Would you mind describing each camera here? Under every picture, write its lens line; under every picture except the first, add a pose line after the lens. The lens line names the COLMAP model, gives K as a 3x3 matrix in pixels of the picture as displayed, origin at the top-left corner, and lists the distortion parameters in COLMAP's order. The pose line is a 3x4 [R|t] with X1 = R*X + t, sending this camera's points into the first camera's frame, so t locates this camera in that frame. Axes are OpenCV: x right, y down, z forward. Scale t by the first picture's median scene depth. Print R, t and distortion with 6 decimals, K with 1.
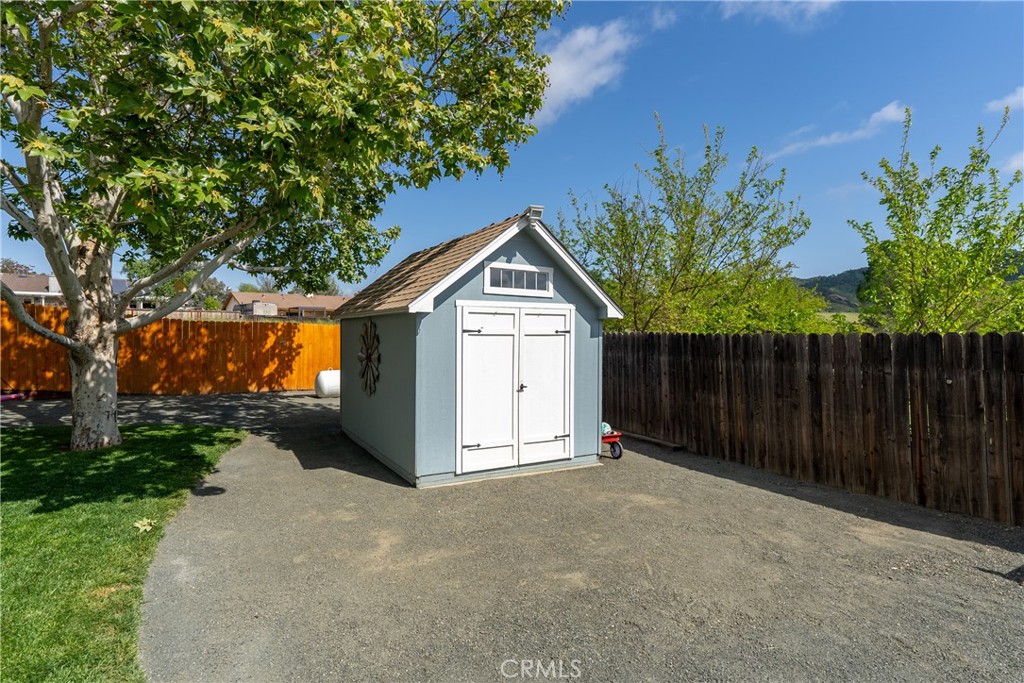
lens RADIAL K [[530.1, 0, 512.0], [0, 530.1, 341.5], [0, 0, 1]] dist [-0.003393, -0.000330]
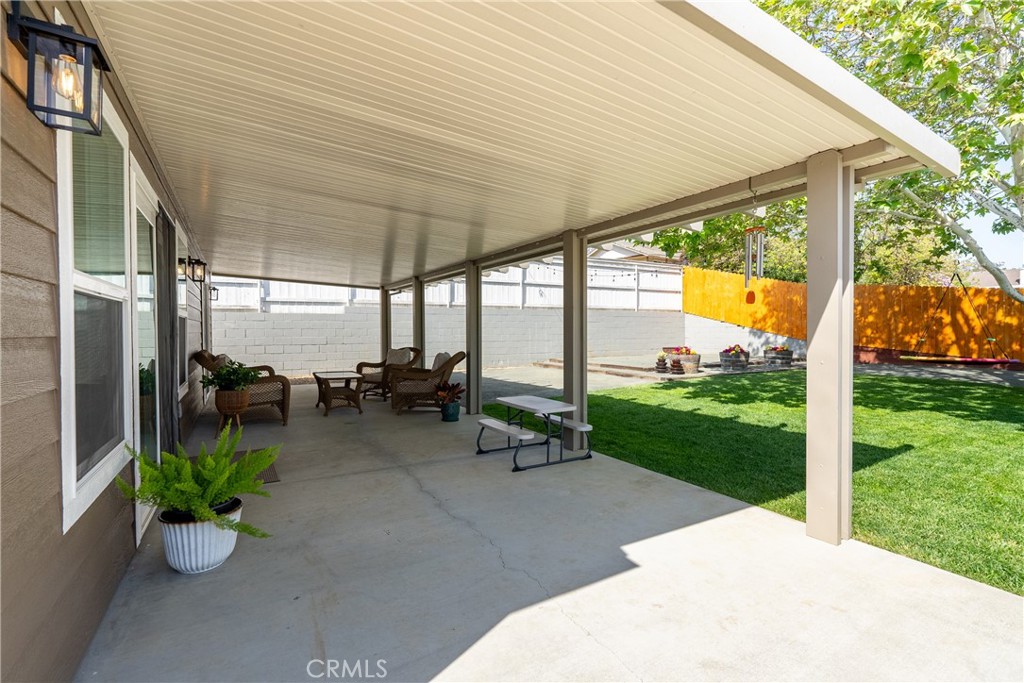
lens RADIAL K [[461.2, 0, 512.0], [0, 461.2, 341.5], [0, 0, 1]] dist [-0.006038, 0.000590]
pose [[0.016862, 0.026413, -0.999509, 0.176545], [-0.007660, 0.999625, 0.026287, 0.059264], [0.999828, 0.007213, 0.017058, -0.231787]]
